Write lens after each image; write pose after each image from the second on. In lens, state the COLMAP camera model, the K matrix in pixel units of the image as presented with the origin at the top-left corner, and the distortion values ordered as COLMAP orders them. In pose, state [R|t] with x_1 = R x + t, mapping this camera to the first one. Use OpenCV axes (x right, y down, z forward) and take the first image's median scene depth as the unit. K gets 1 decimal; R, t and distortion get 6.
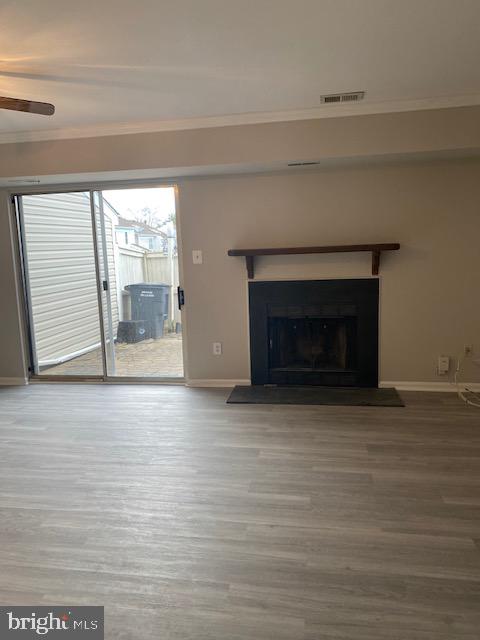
lens RADIAL K [[487.2, 0, 237.5], [0, 487.2, 318.4], [0, 0, 1]] dist [0.043012, -0.048922]
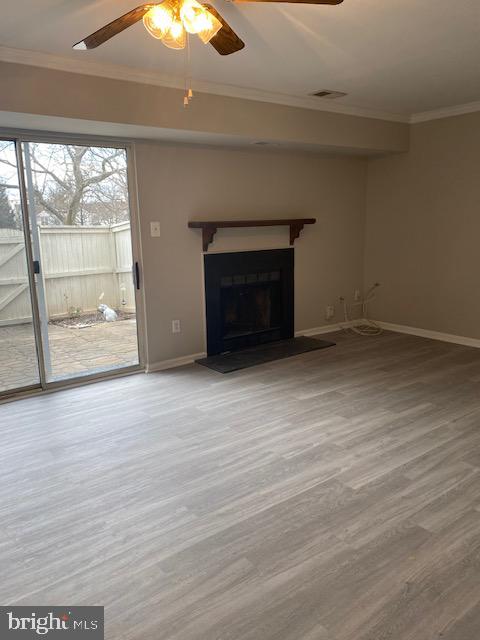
lens RADIAL K [[487.2, 0, 237.0], [0, 487.2, 316.8], [0, 0, 1]] dist [0.043012, -0.048922]
pose [[0.682125, -0.123290, 0.720767, -0.698861], [0.104834, 0.991990, 0.070469, -0.011705], [-0.723682, 0.027492, 0.689586, 0.268563]]
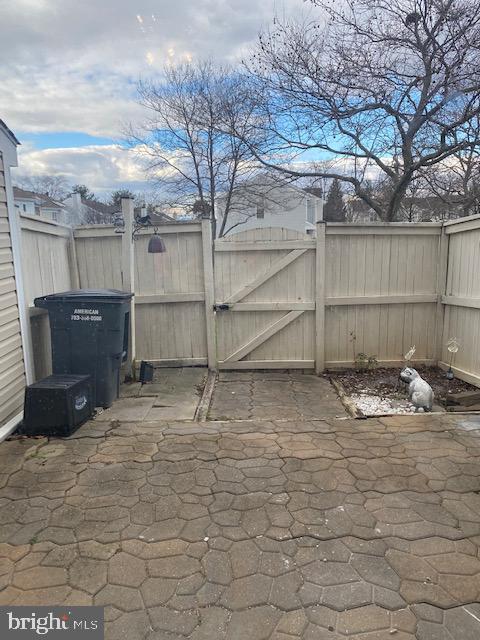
lens RADIAL K [[487.2, 0, 242.9], [0, 487.2, 309.3], [0, 0, 1]] dist [0.043012, -0.048922]
pose [[0.981458, -0.016524, 0.190966, -0.245682], [0.011667, 0.999580, 0.026531, -0.129068], [-0.191324, -0.023811, 0.981238, 0.973725]]
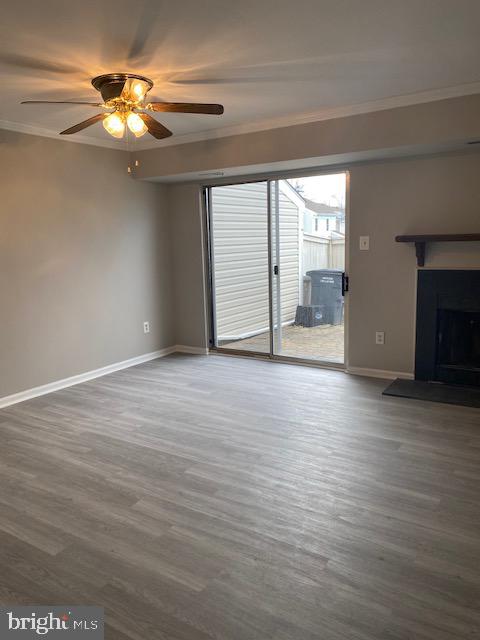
lens RADIAL K [[487.2, 0, 238.2], [0, 487.2, 315.8], [0, 0, 1]] dist [0.043012, -0.048922]
pose [[0.919864, 0.070023, -0.385936, 0.078211], [-0.061827, 0.997520, 0.033624, 0.002799], [0.387334, -0.007068, 0.921912, -0.012460]]
